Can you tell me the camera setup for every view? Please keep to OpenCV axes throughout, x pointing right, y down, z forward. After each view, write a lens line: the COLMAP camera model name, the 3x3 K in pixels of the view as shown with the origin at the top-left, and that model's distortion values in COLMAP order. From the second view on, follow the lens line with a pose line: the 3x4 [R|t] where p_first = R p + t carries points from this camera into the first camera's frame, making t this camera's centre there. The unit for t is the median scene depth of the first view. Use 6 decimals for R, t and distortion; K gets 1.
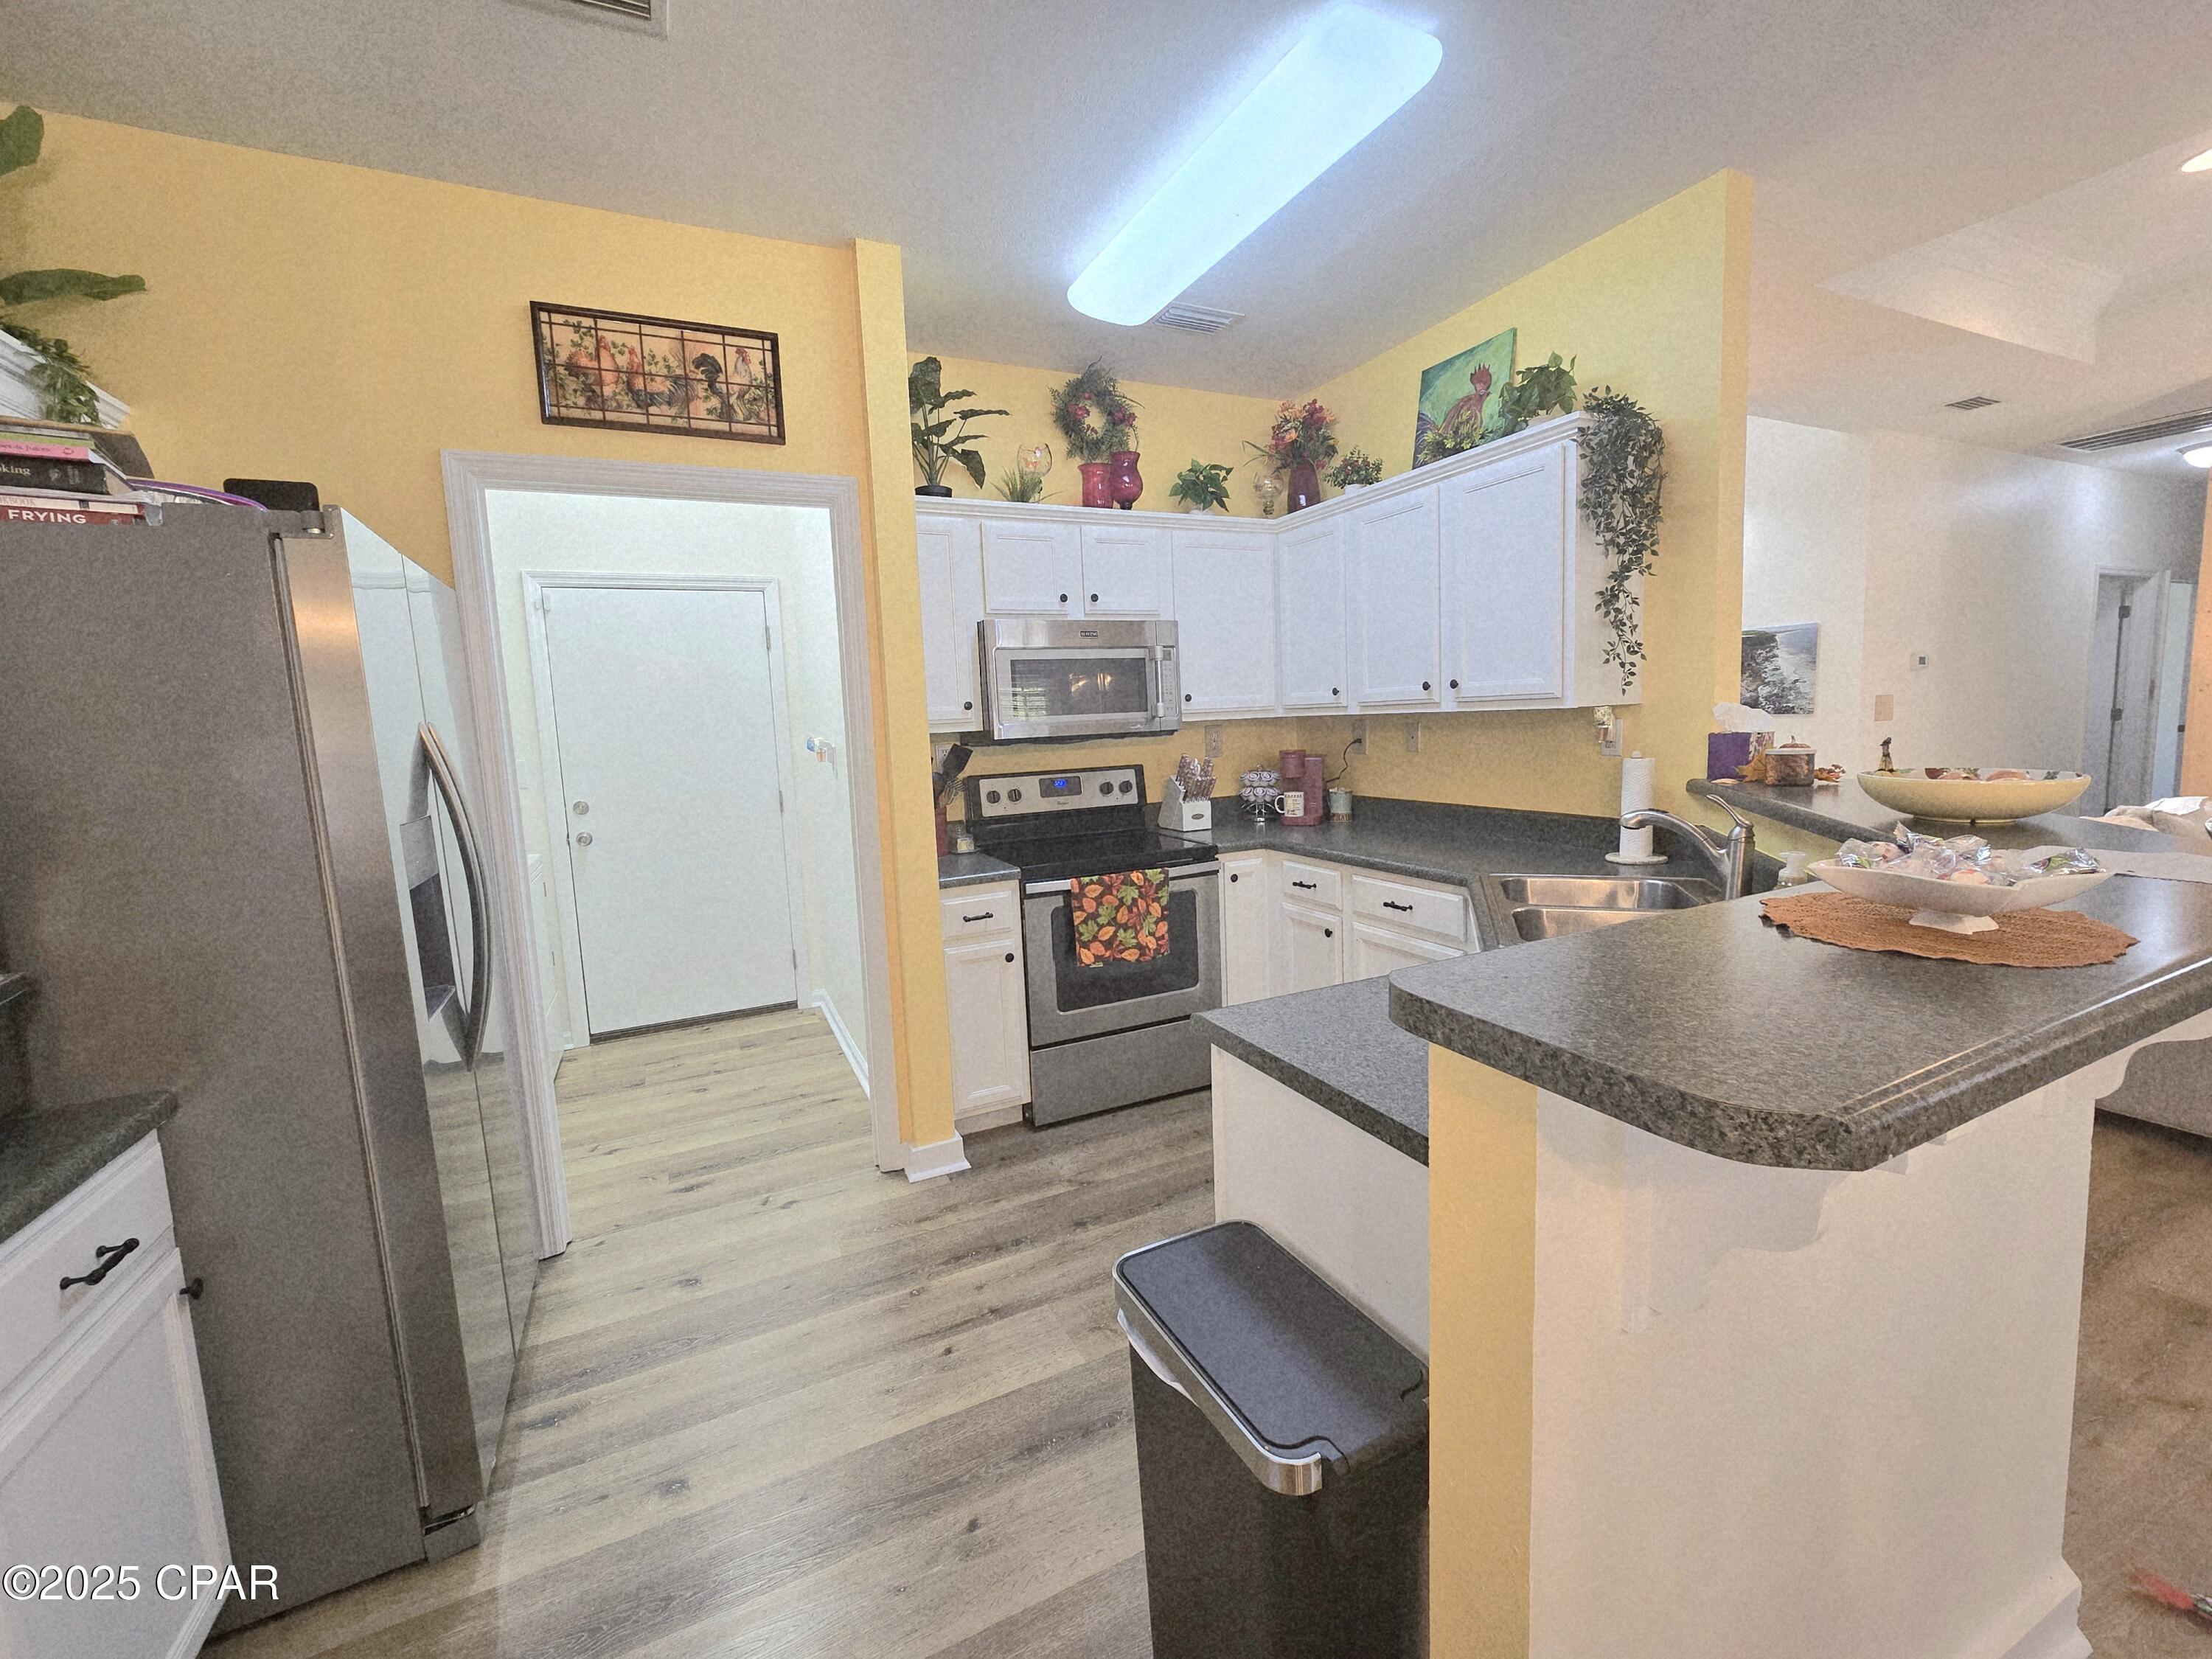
lens RADIAL K [[901.1, 0, 1105.2], [0, 901.1, 814.9], [0, 0, 1]] dist [-0.004312, 0.000603]
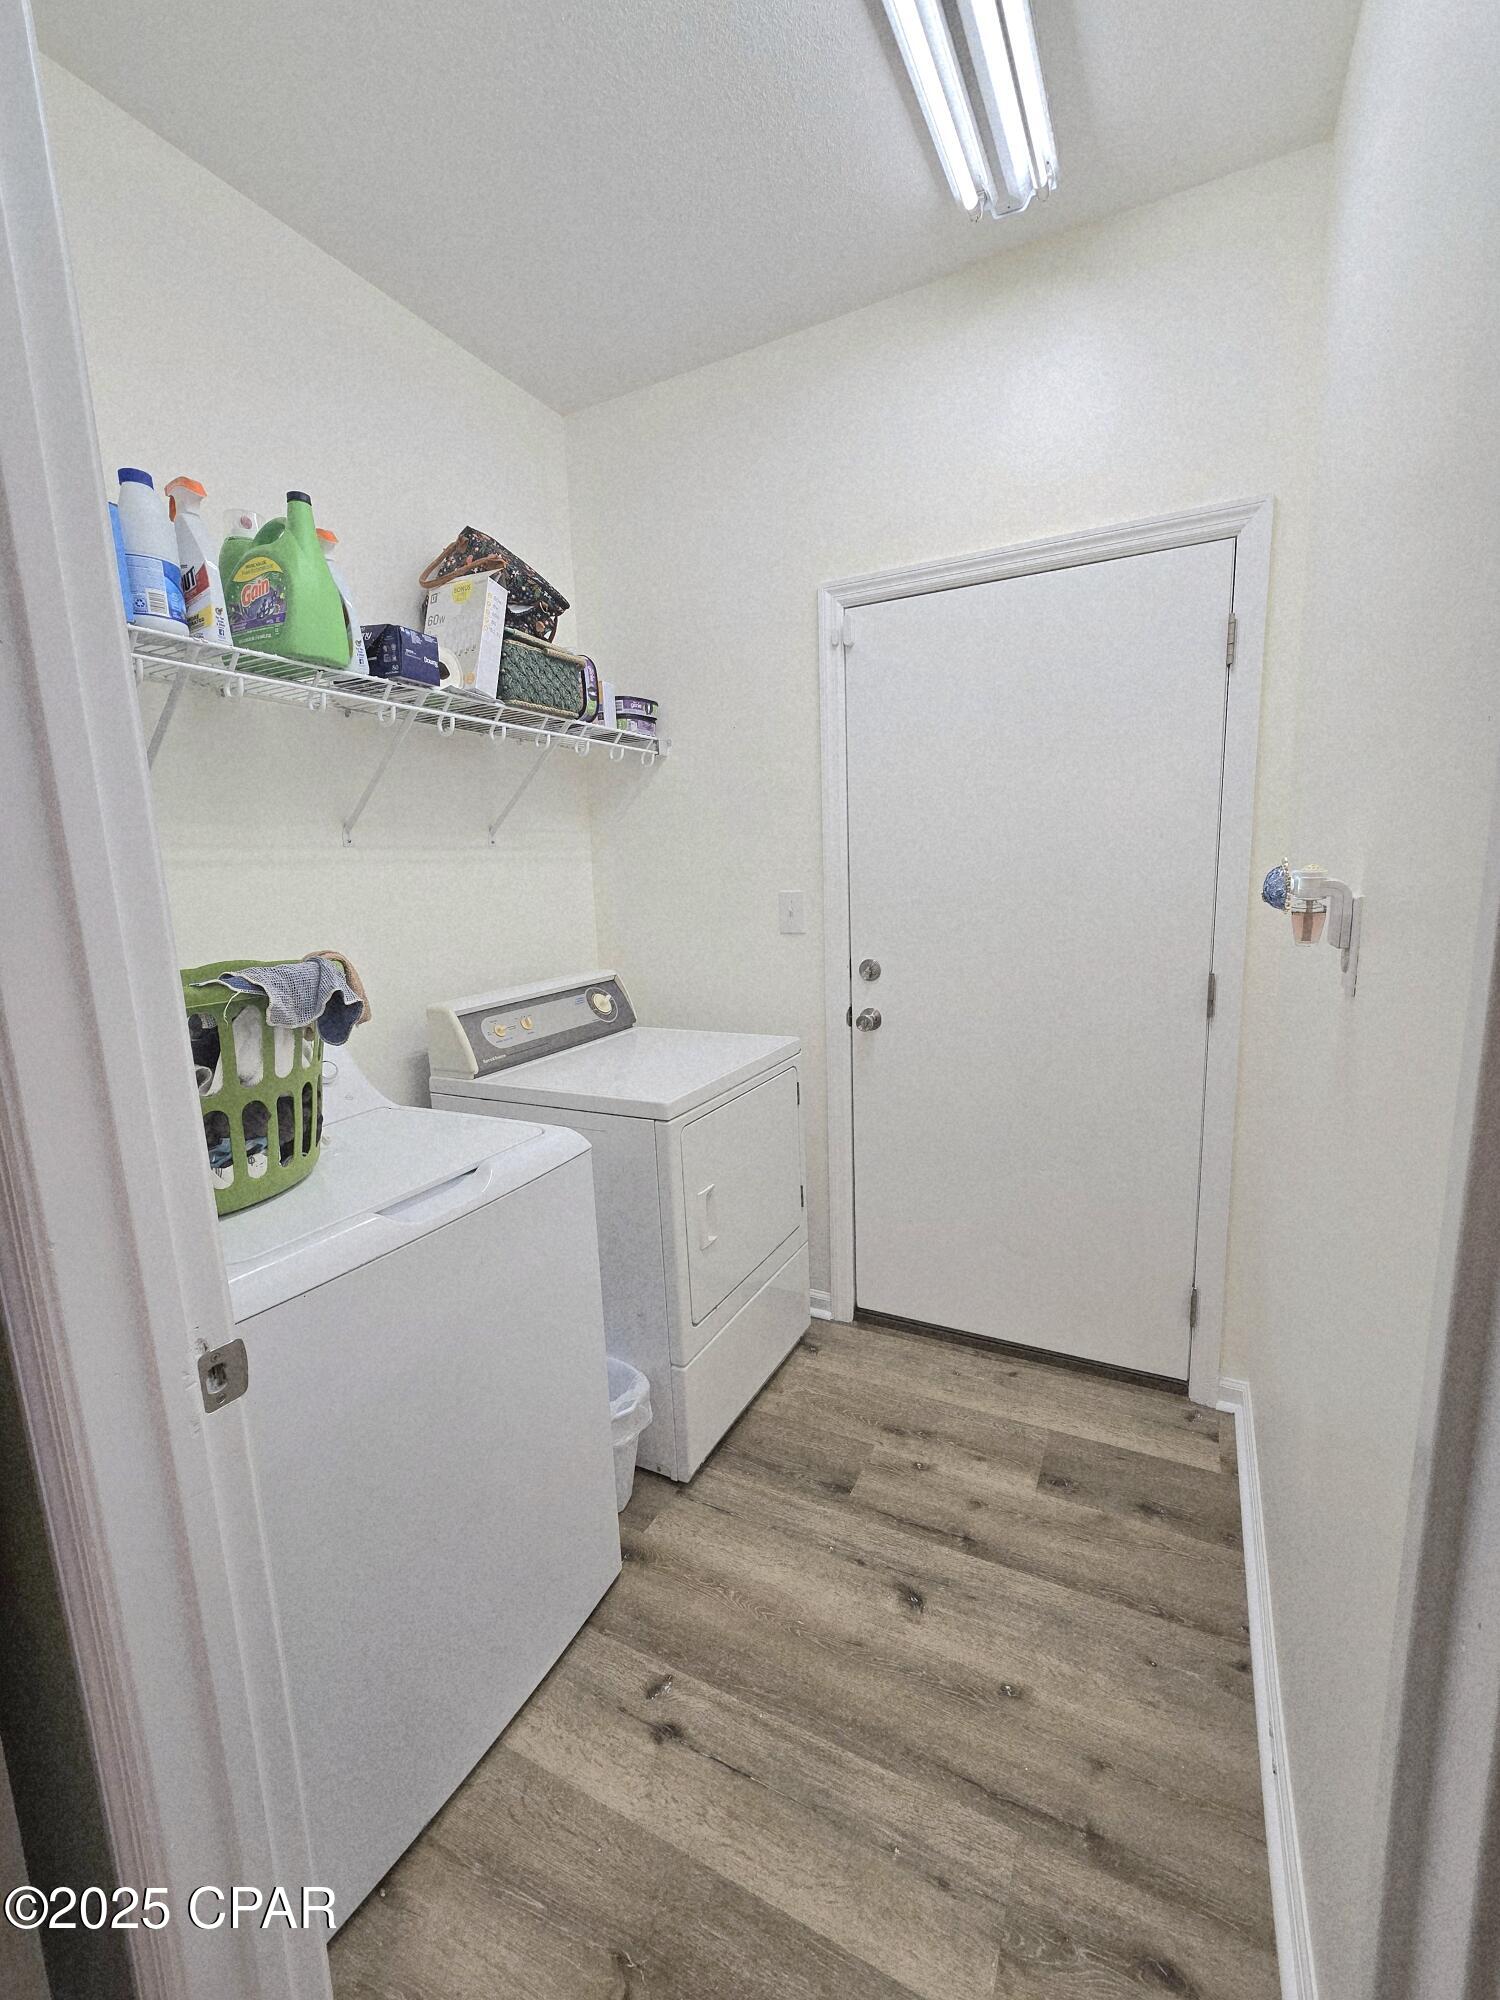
lens RADIAL K [[814.7, 0, 771.0], [0, 814.7, 1003.8], [0, 0, 1]] dist [-0.004312, 0.000603]
pose [[0.613591, 0.152044, -0.774848, -0.182130], [-0.080714, 0.988224, 0.129997, -0.053262], [0.785488, -0.017224, 0.618637, 0.598205]]
